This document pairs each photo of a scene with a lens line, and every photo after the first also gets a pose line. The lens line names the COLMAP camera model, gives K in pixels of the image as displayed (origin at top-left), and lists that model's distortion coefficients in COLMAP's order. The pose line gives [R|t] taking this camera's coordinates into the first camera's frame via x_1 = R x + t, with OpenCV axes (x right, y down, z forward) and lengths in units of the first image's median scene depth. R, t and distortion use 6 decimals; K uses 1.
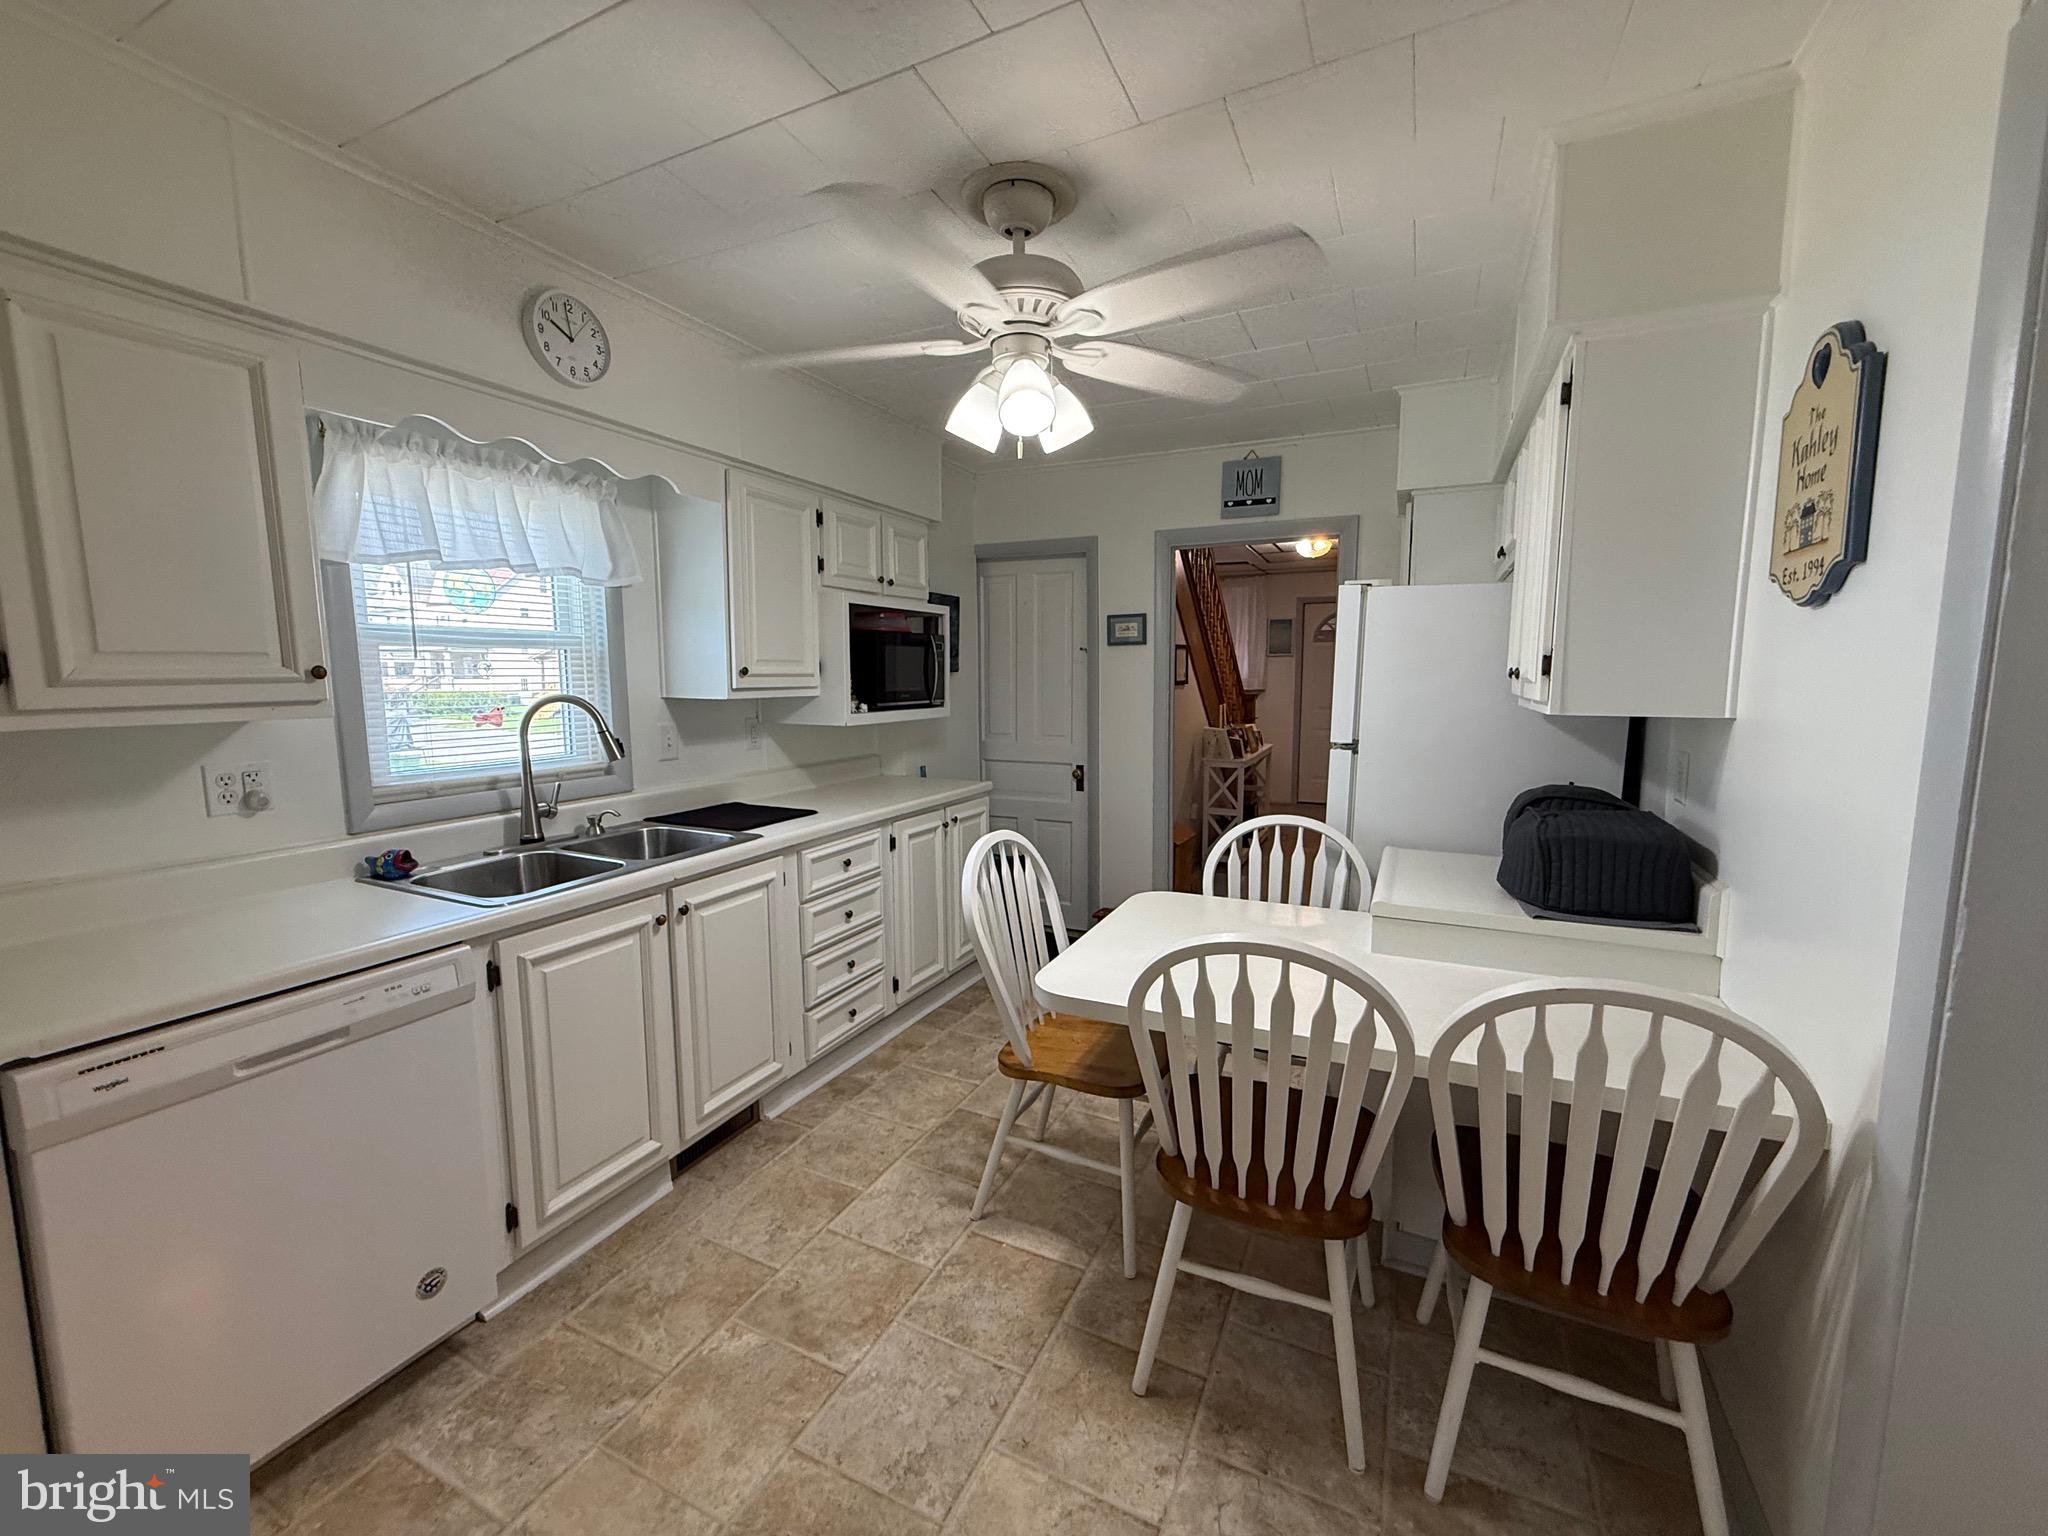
lens RADIAL K [[832.6, 0, 1024.0], [0, 832.6, 768.0], [0, 0, 1]] dist [0.013965, 0.000026]
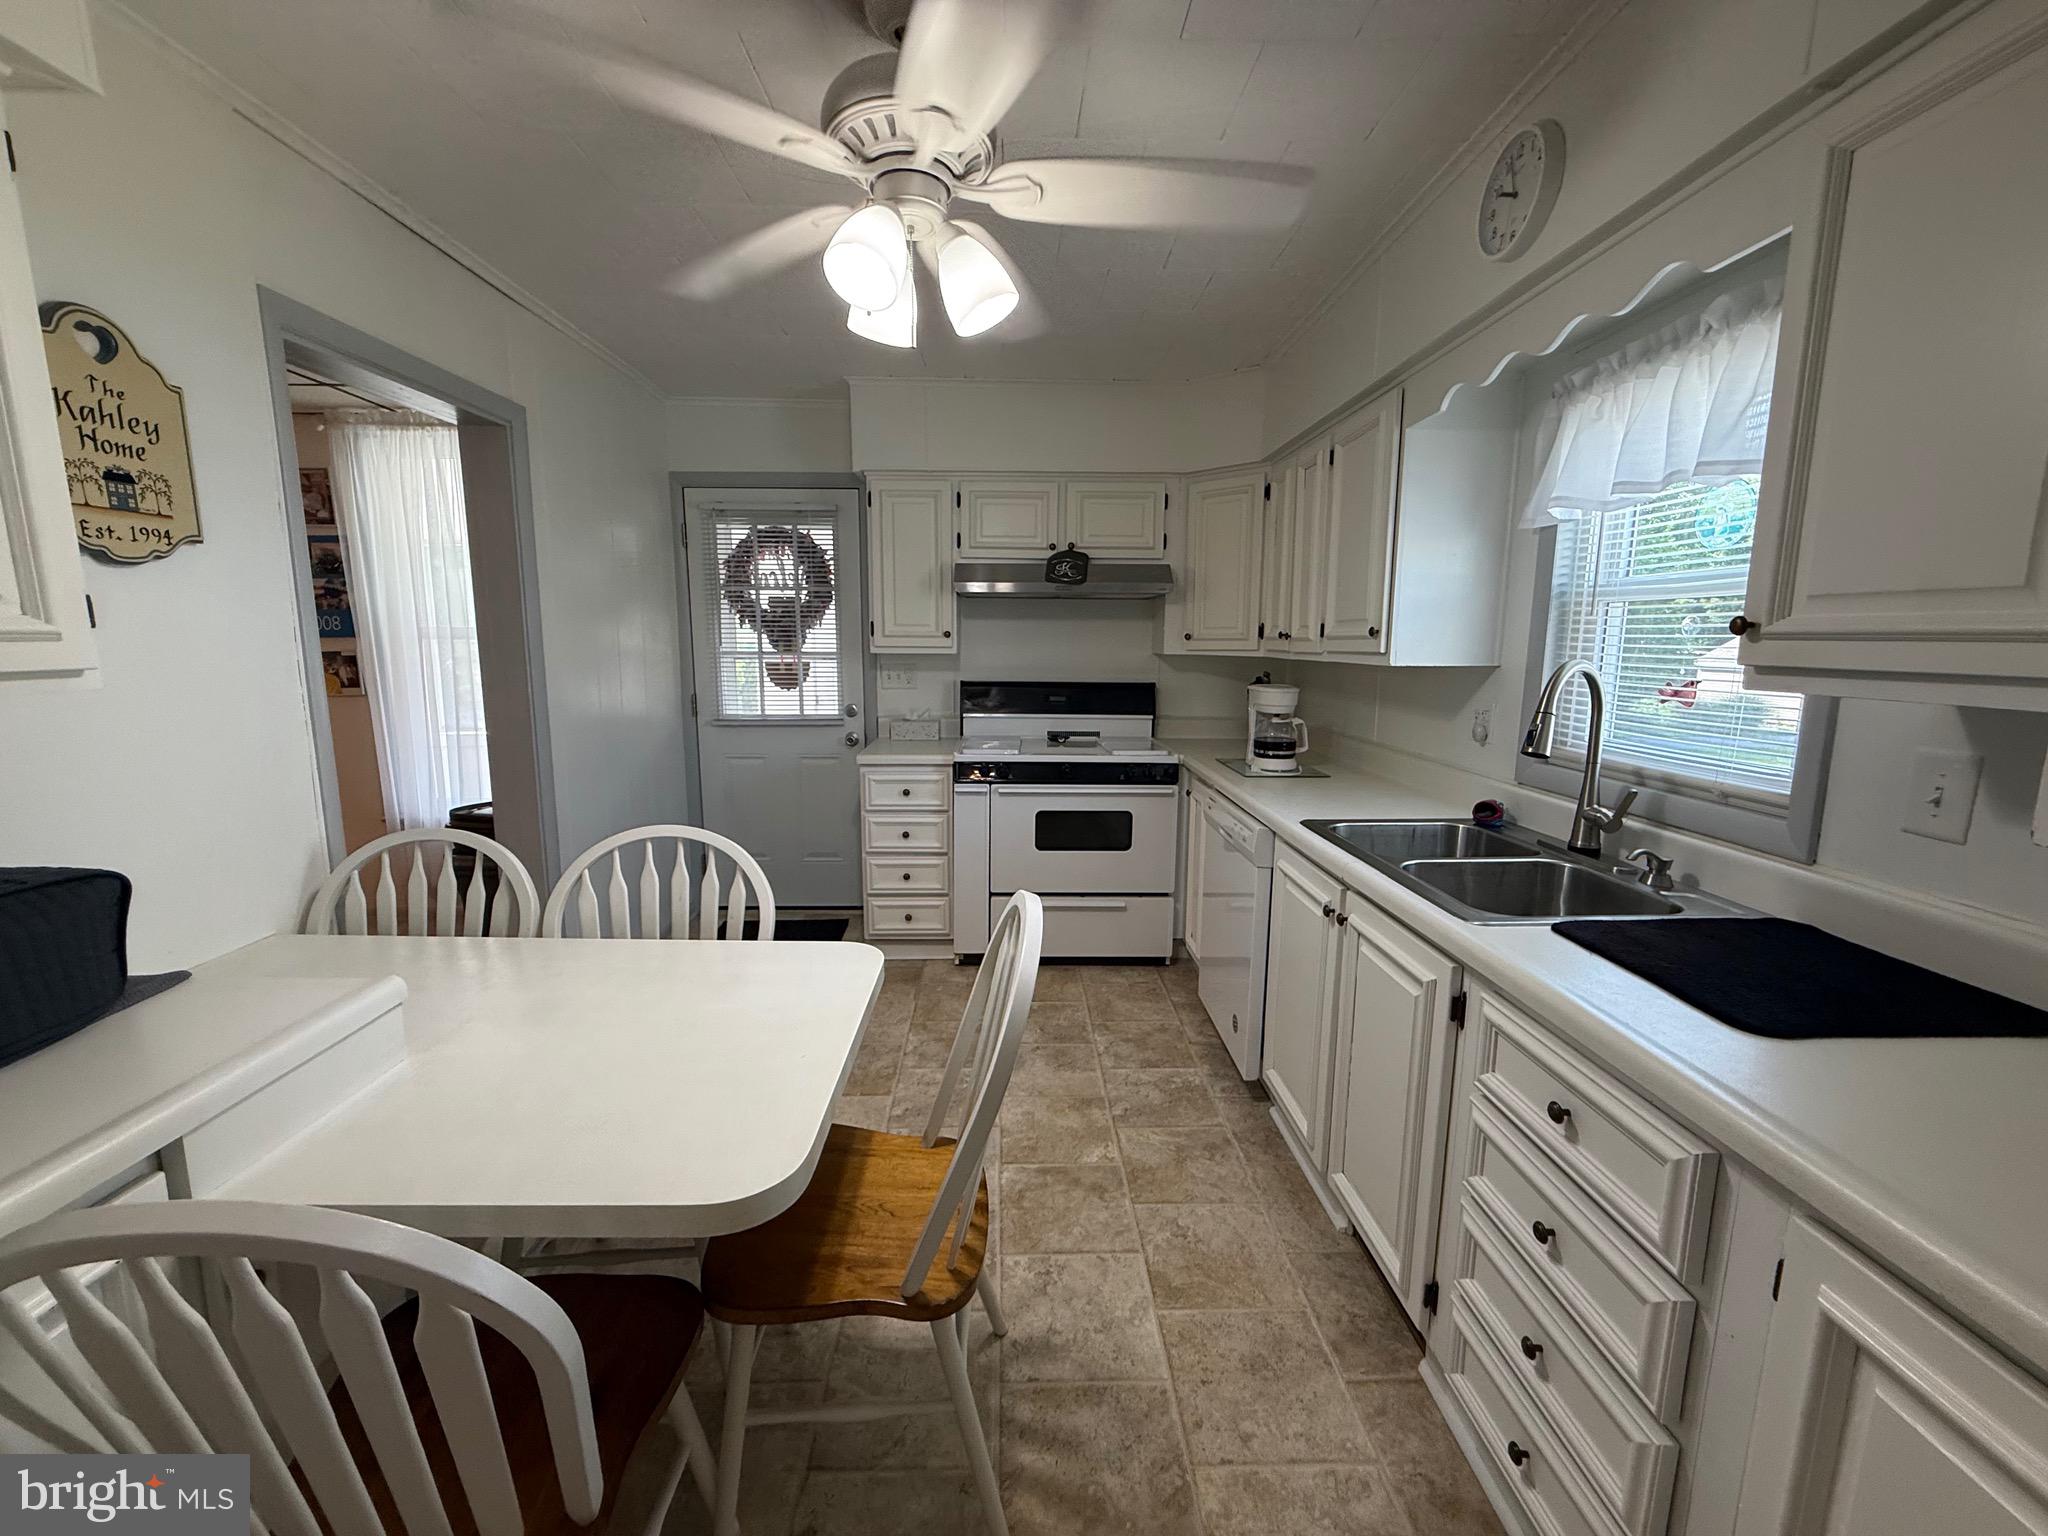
lens RADIAL K [[832.6, 0, 1024.0], [0, 832.6, 768.0], [0, 0, 1]] dist [0.013965, 0.000026]
pose [[-0.892049, 0.069202, -0.446610, 0.249830], [-0.054495, 0.964527, 0.258299, -0.183504], [0.448642, 0.254754, -0.856634, 1.633142]]
